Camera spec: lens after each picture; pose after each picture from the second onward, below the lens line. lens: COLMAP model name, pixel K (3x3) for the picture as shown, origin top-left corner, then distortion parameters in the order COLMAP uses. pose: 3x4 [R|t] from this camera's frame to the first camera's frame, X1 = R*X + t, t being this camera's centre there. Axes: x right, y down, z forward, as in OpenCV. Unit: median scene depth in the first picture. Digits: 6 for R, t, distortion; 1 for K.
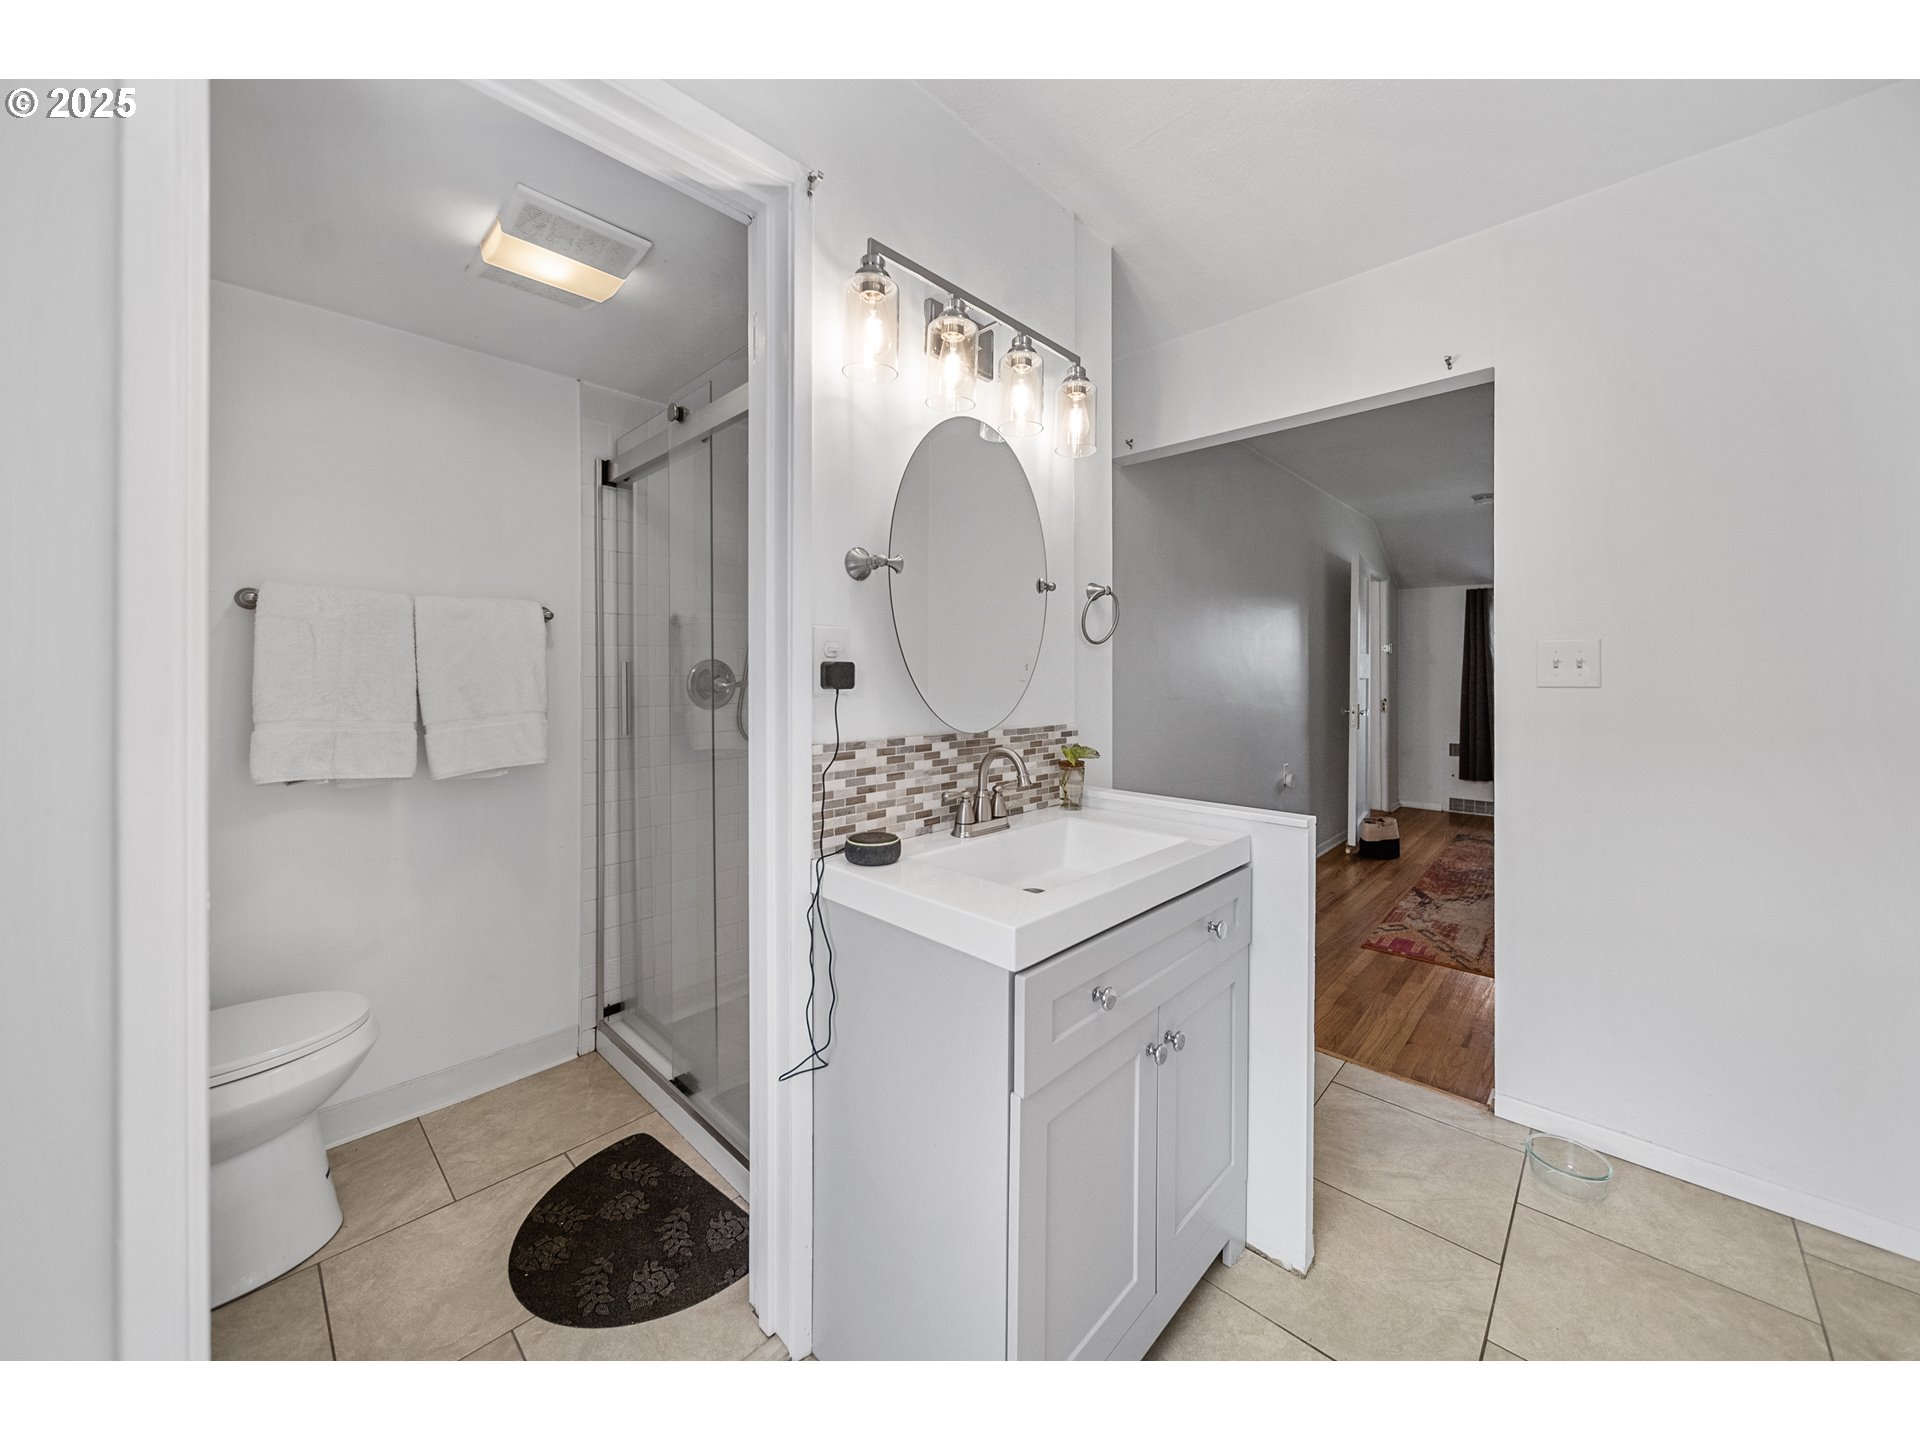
lens RADIAL K [[714.5, 0, 963.9], [0, 714.5, 663.7], [0, 0, 1]] dist [0.000036, -0.000005]
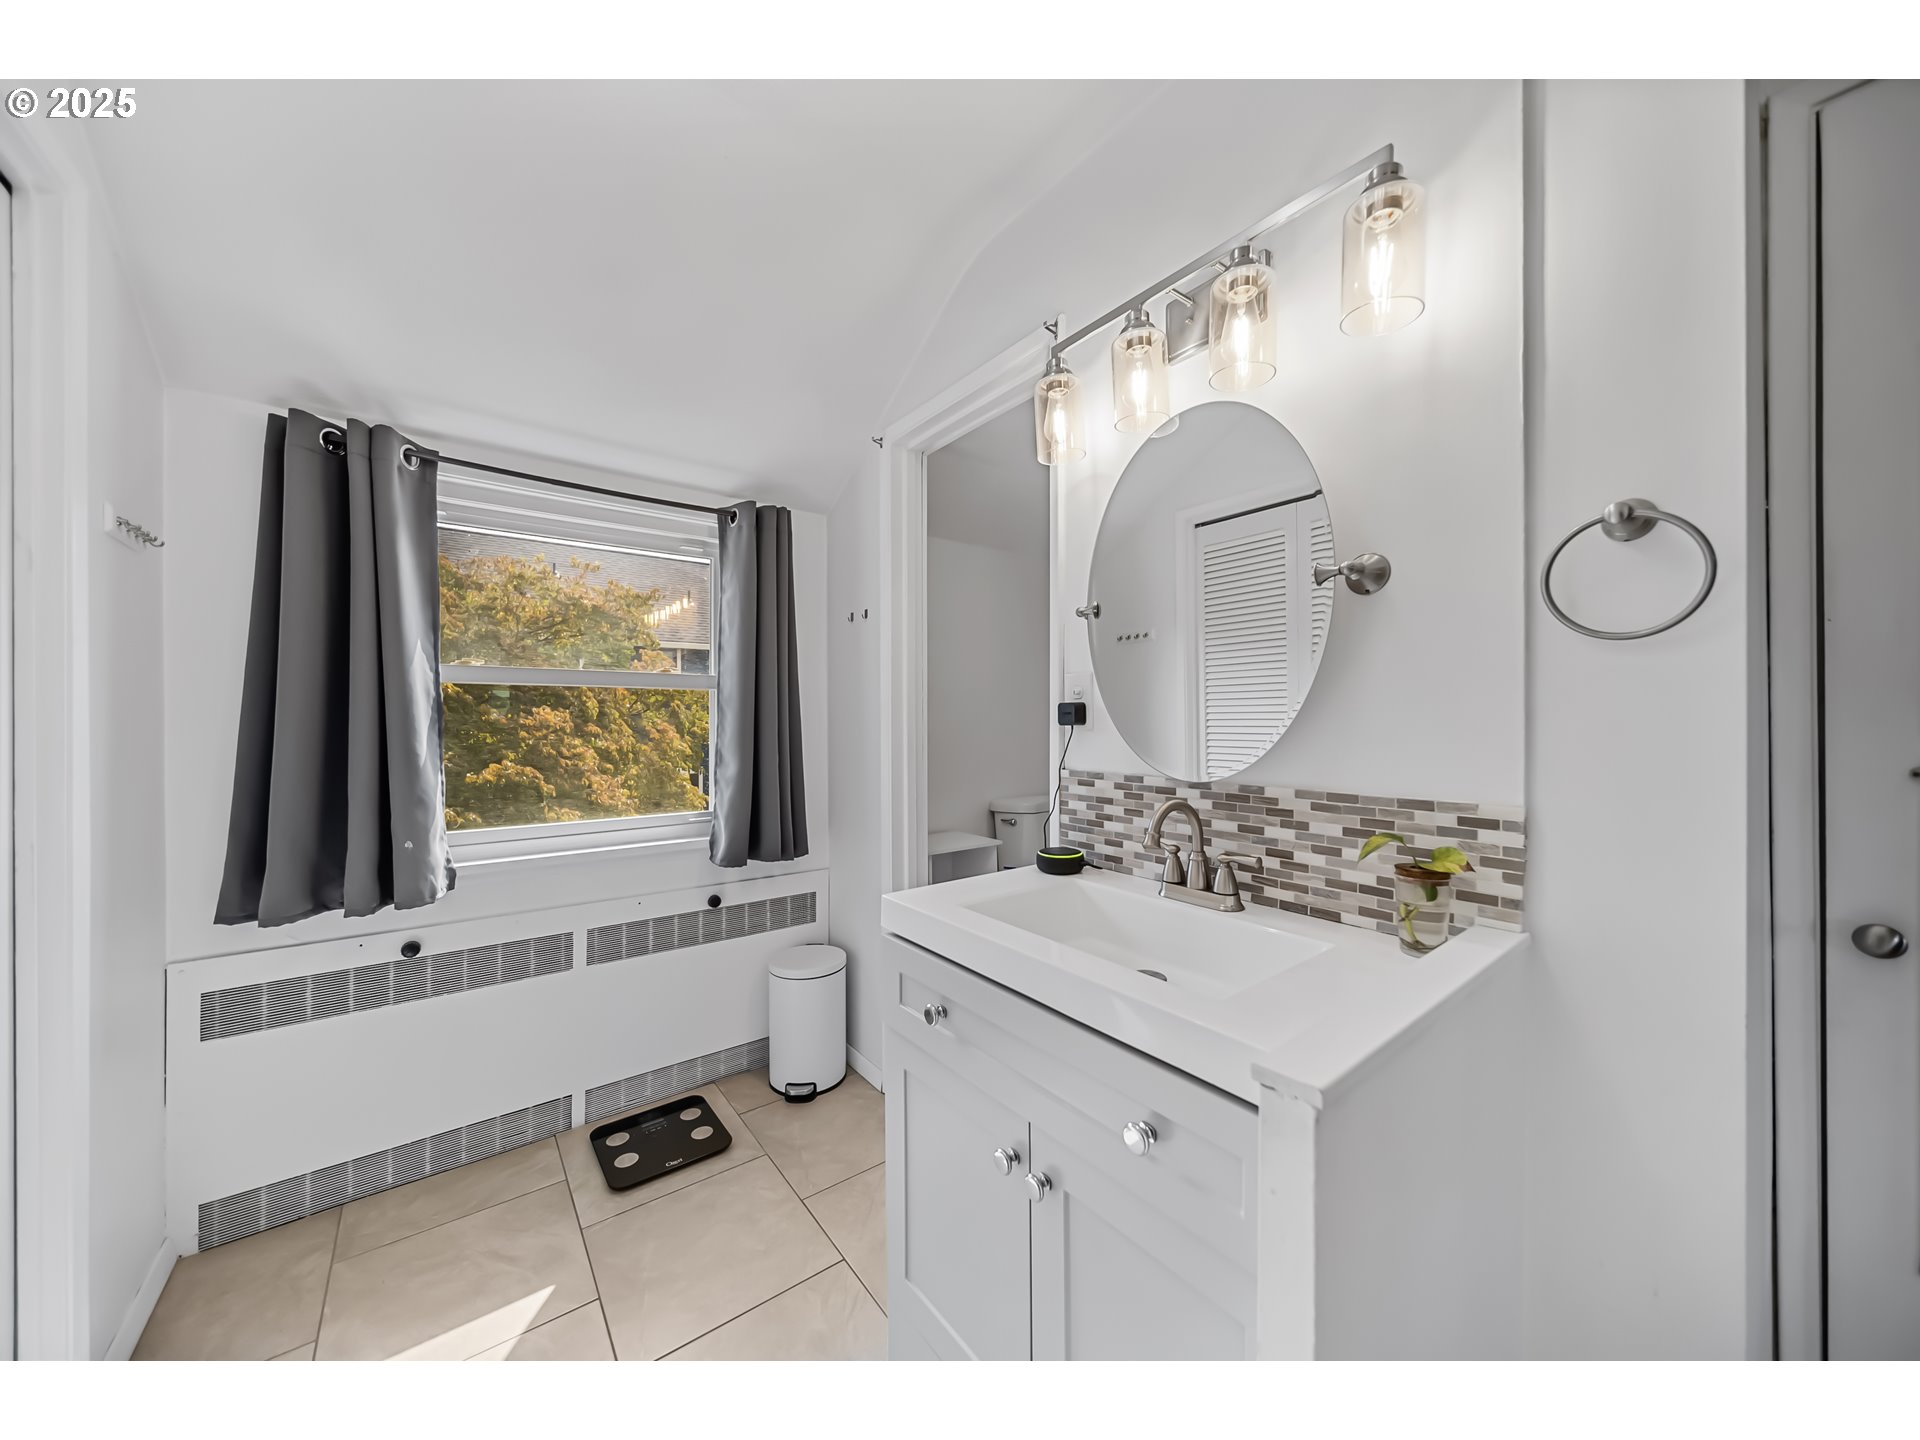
lens RADIAL K [[682.7, 0, 960.0], [0, 682.7, 720.0], [0, 0, 1]] dist [-0.000195, -0.000027]
pose [[-0.150283, -0.001559, -0.988642, 0.896383], [0.008710, 0.999958, -0.002901, 0.025991], [0.988605, -0.009047, -0.150263, 0.893647]]
